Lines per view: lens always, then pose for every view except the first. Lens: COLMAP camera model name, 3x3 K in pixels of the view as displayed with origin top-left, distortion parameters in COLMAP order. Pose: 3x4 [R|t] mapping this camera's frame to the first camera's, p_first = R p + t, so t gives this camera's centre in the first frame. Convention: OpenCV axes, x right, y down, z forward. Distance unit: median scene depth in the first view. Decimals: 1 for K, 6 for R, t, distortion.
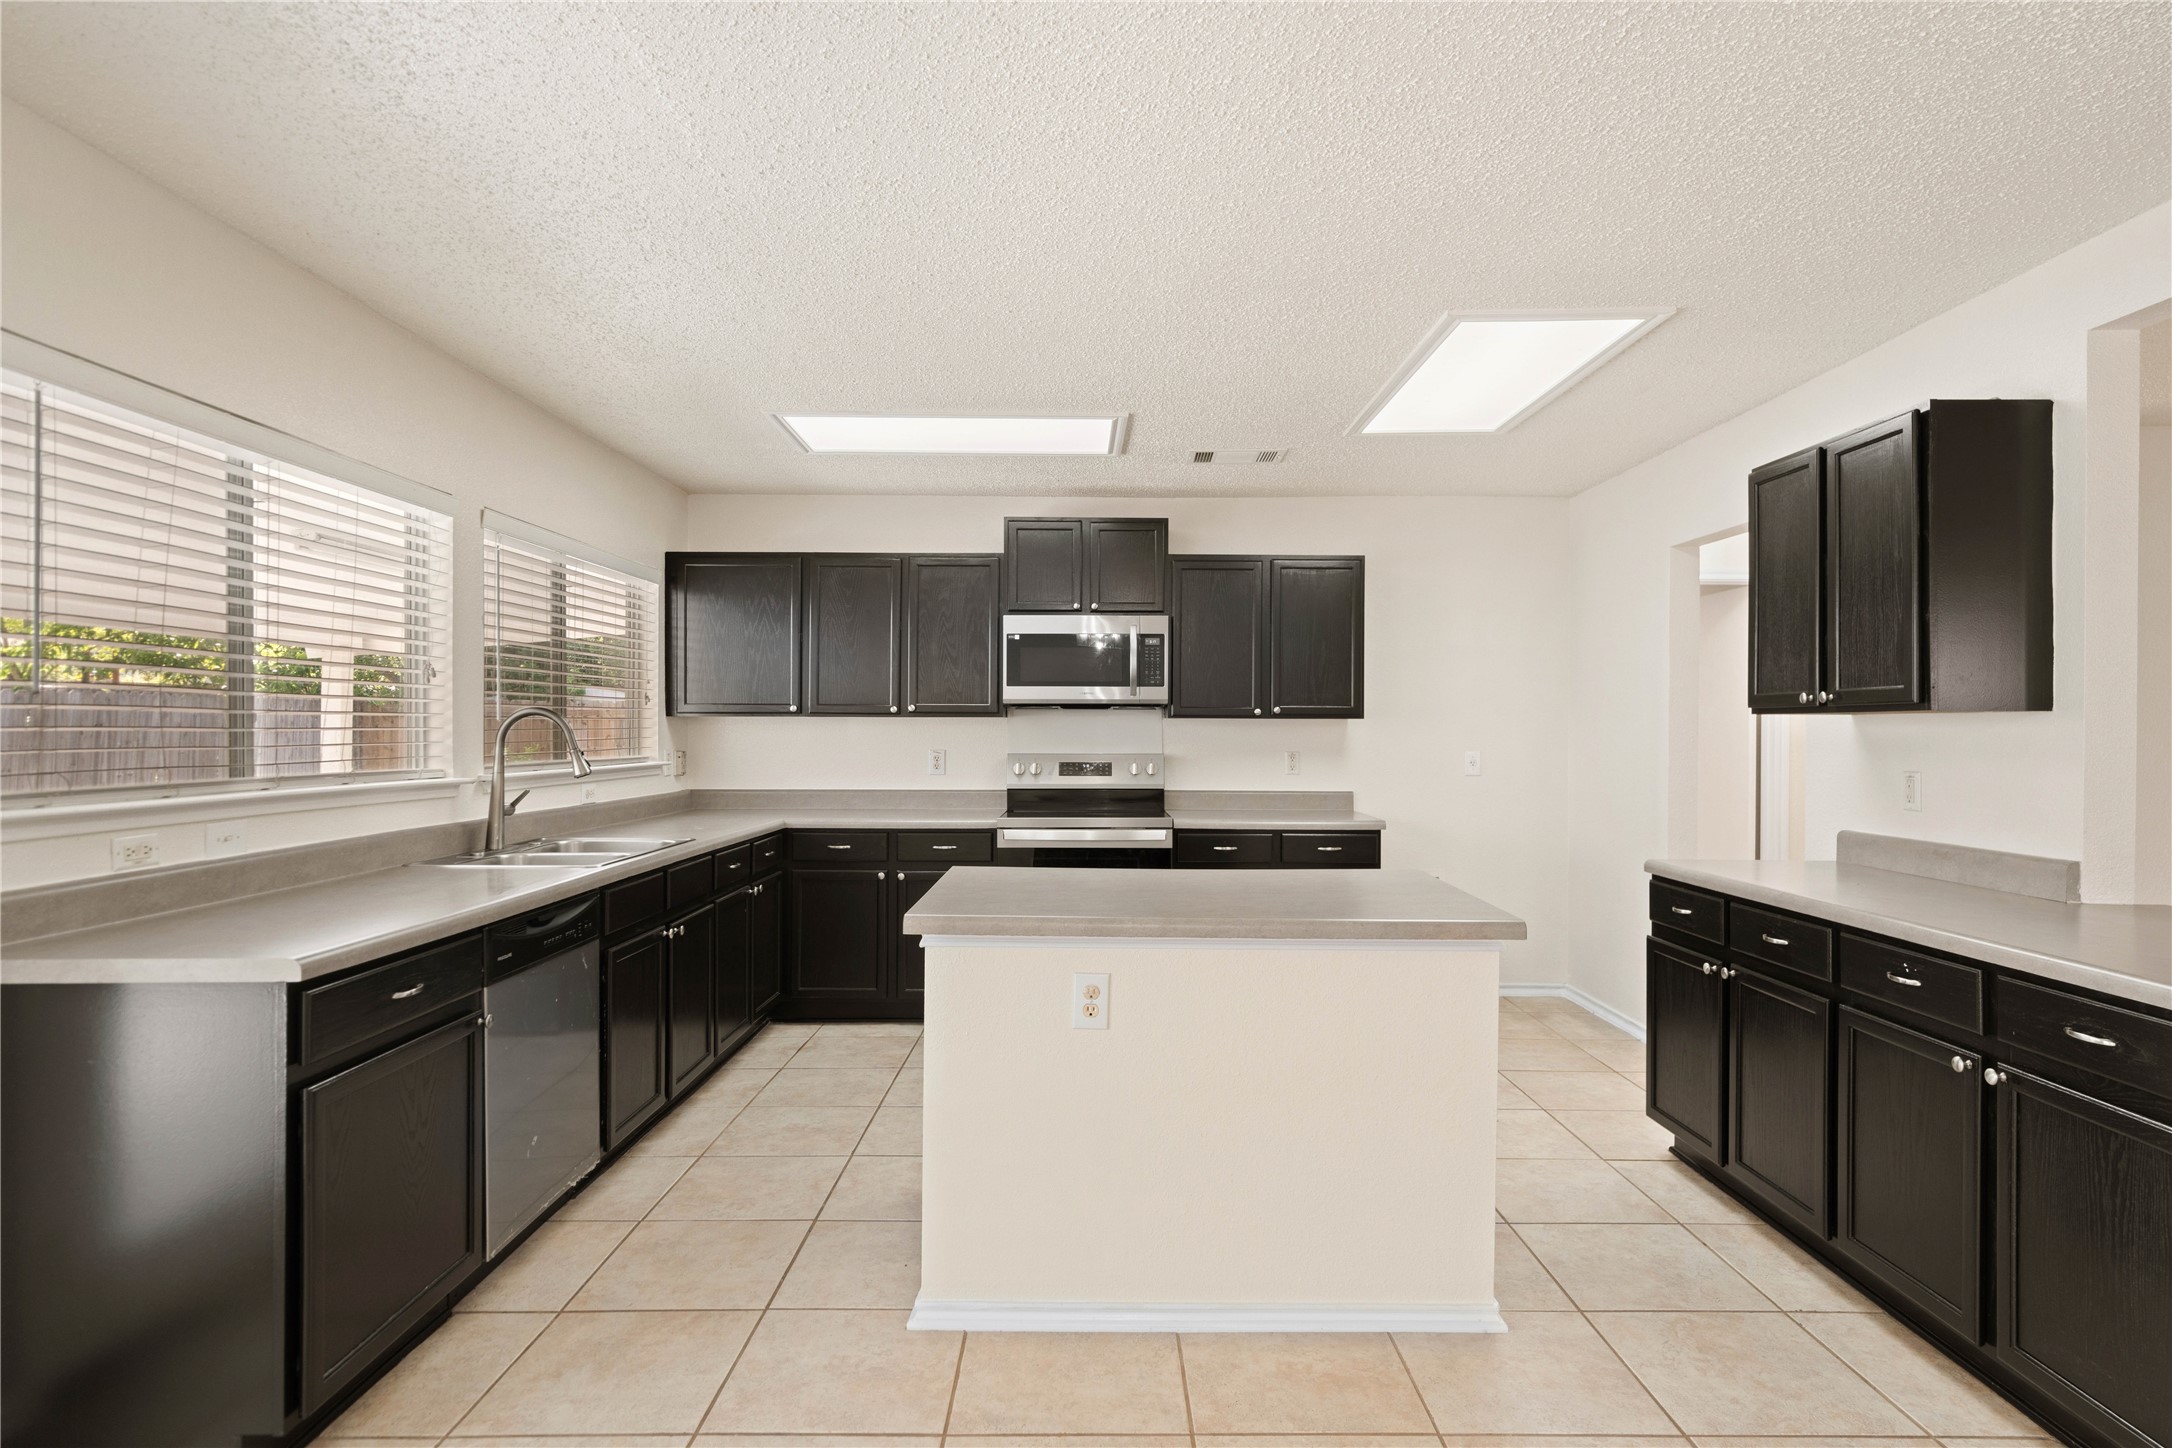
lens RADIAL K [[1154.6, 0, 1101.1], [0, 1154.6, 733.3], [0, 0, 1]] dist [0.012054, -0.001186]
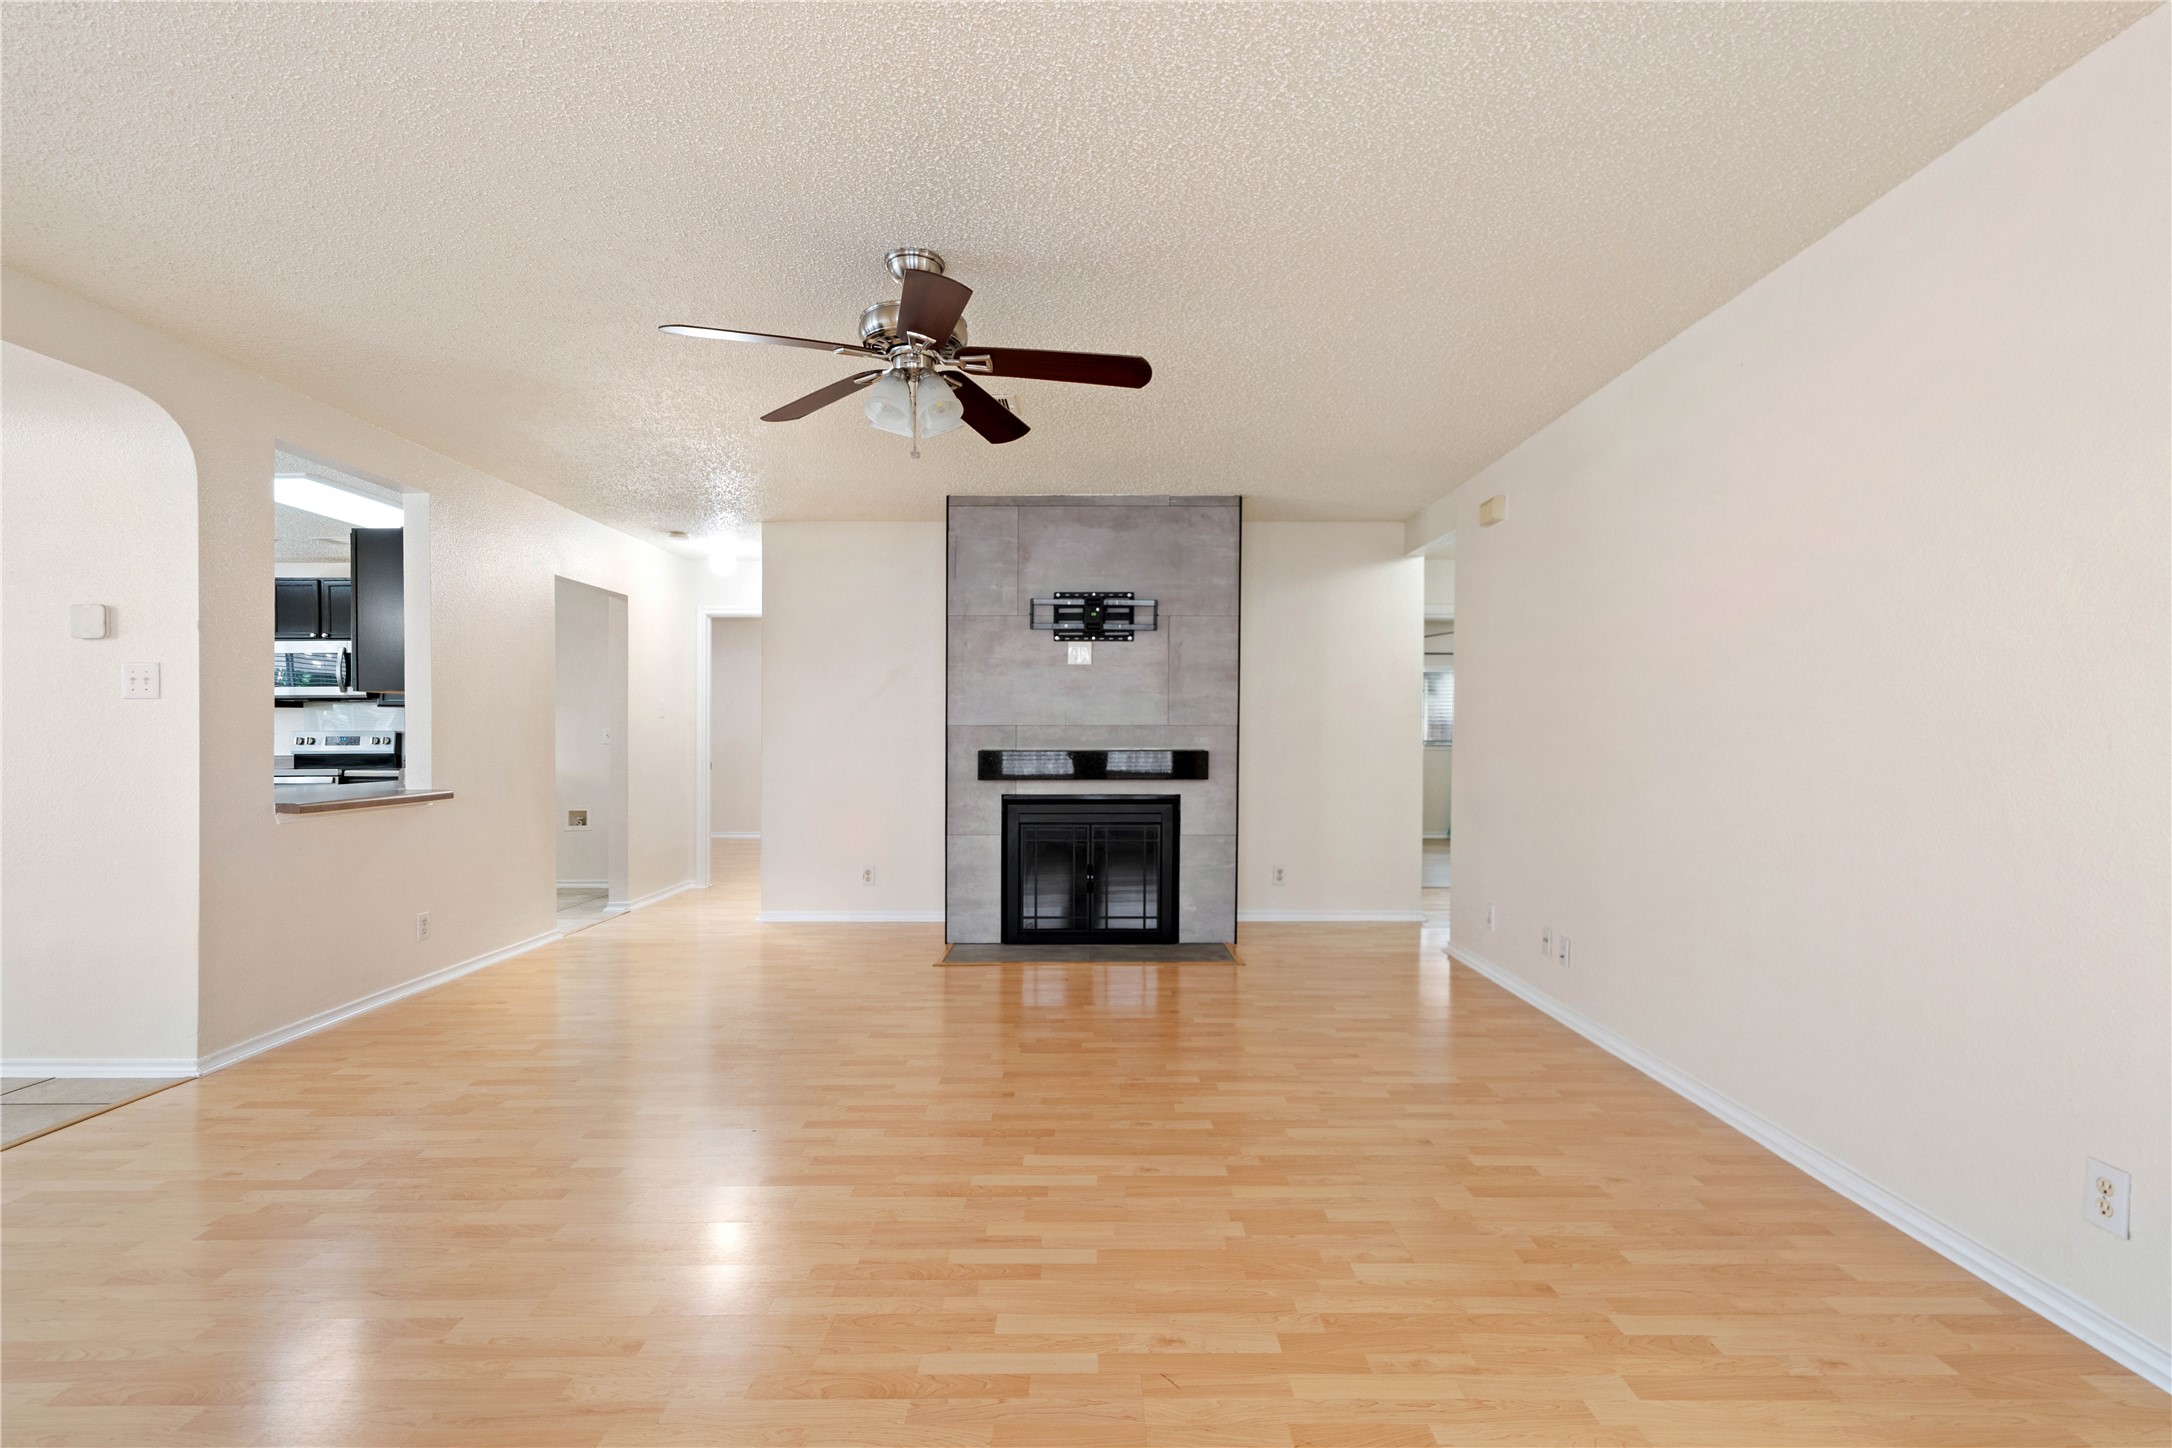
lens RADIAL K [[1013.7, 0, 1065.4], [0, 1013.7, 754.4], [0, 0, 1]] dist [-0.000172, 0.001915]
pose [[0.999828, -0.006725, -0.017290, 1.285049], [0.006977, 0.999870, 0.014550, 0.047478], [0.017190, -0.014668, 0.999745, -0.444056]]
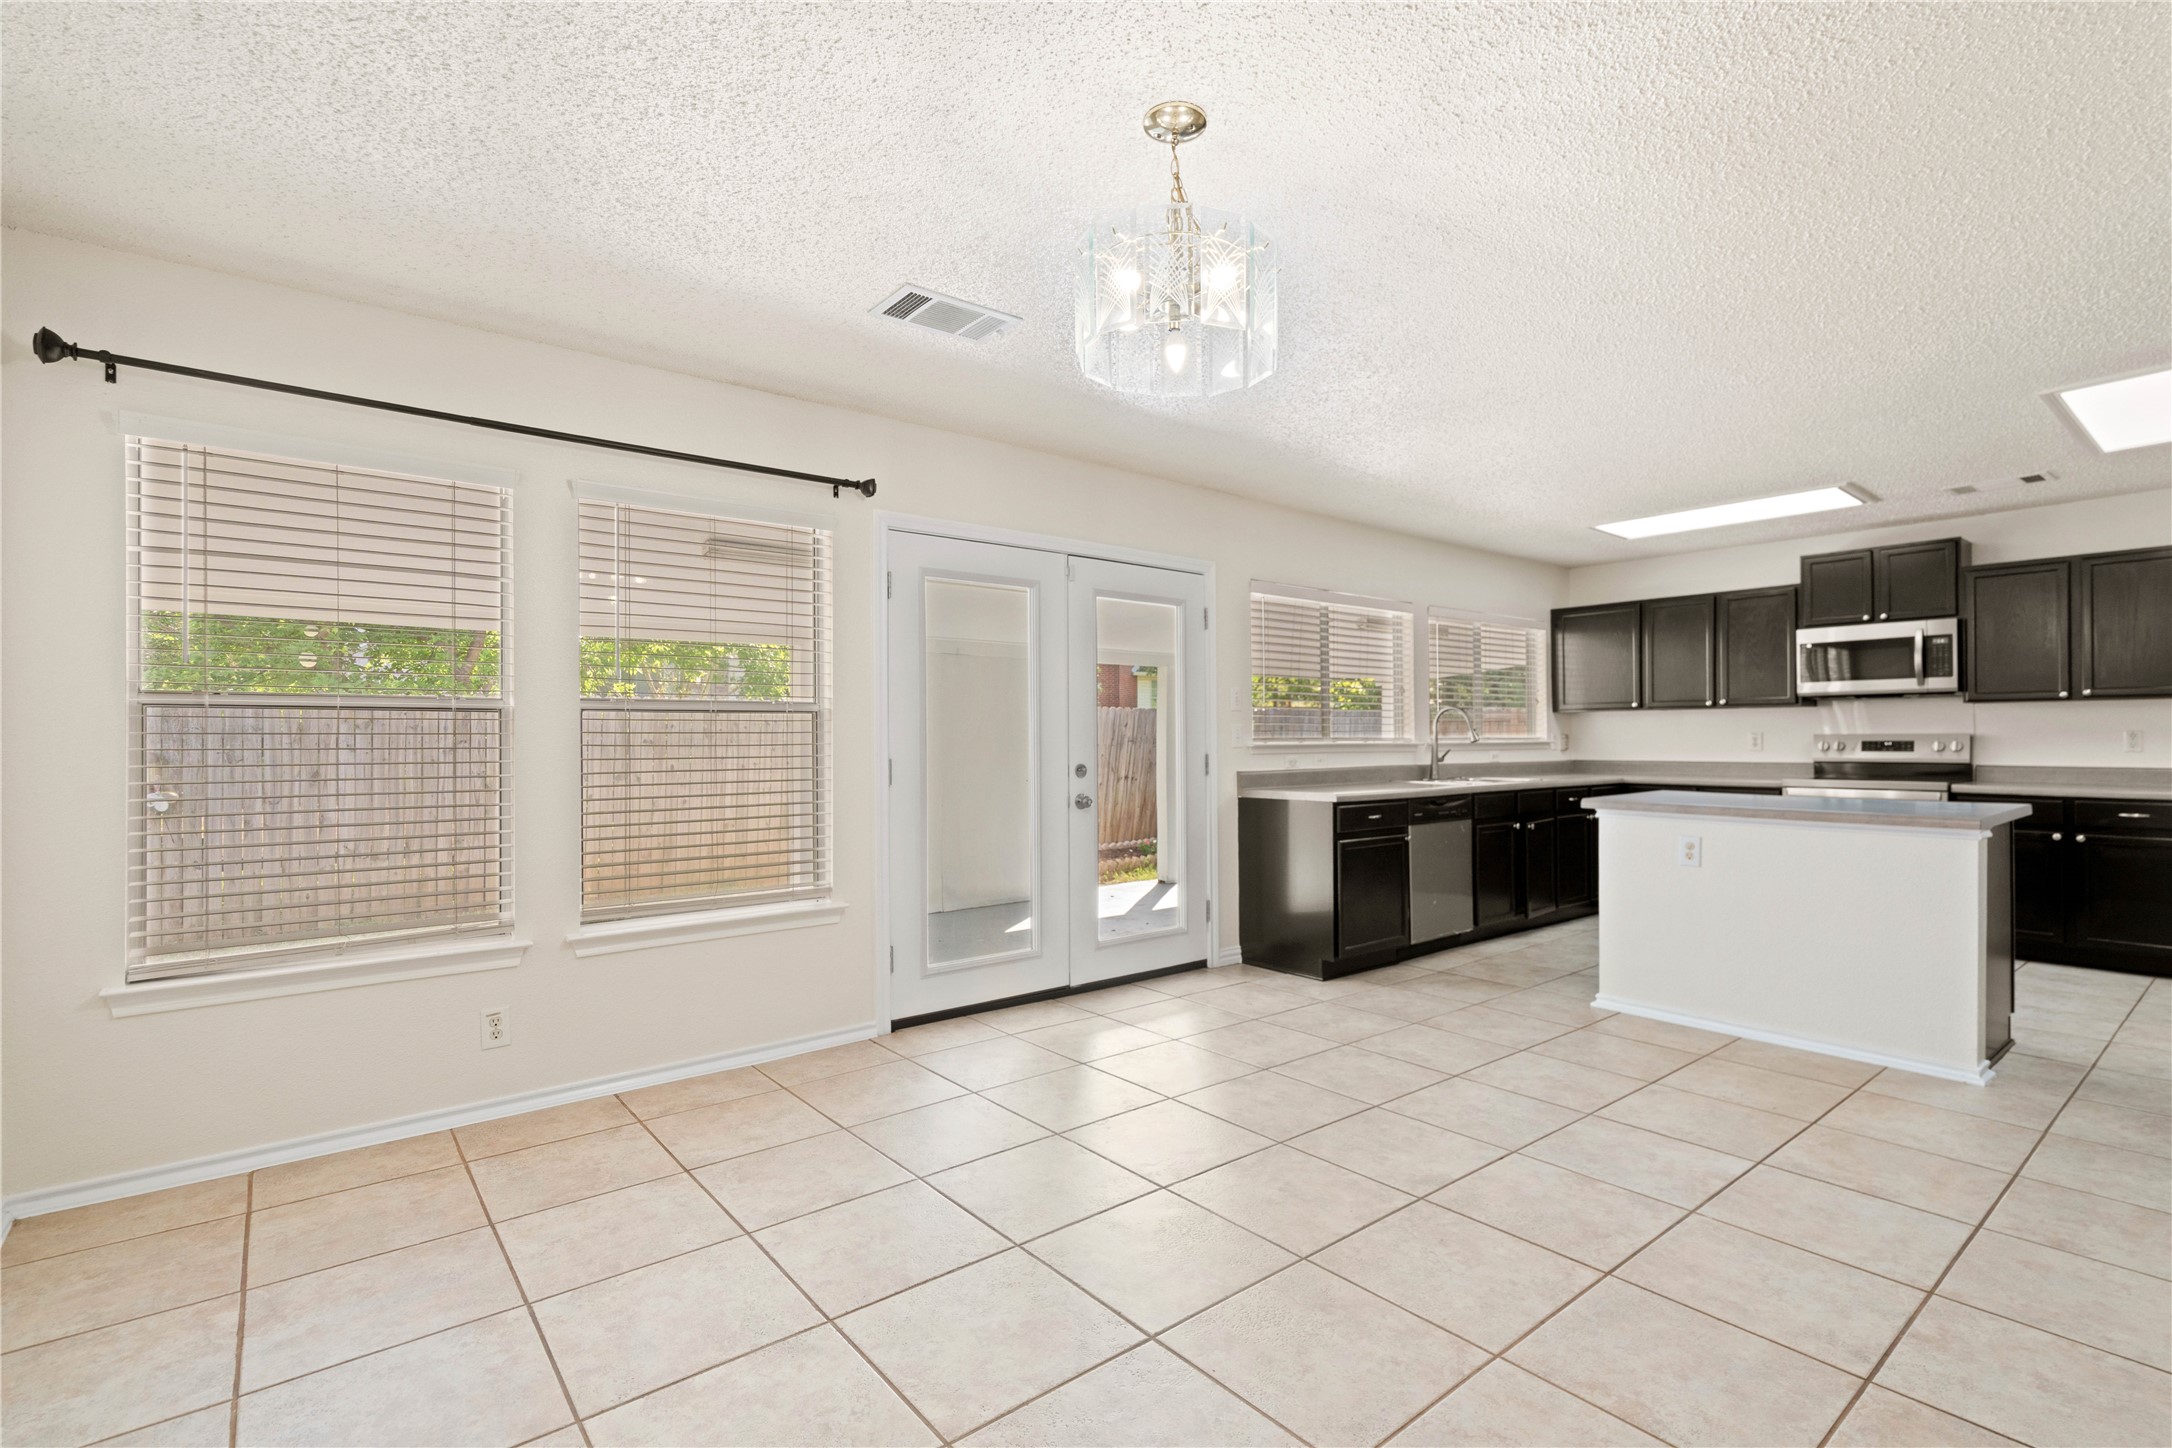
lens RADIAL K [[1013.7, 0, 1089.9], [0, 1013.7, 729.1], [0, 0, 1]] dist [-0.000172, 0.001915]
pose [[0.623086, -0.013873, -0.782030, 0.404329], [0.004185, 0.999888, -0.014403, 0.032777], [0.782142, 0.005702, 0.623074, -0.468670]]
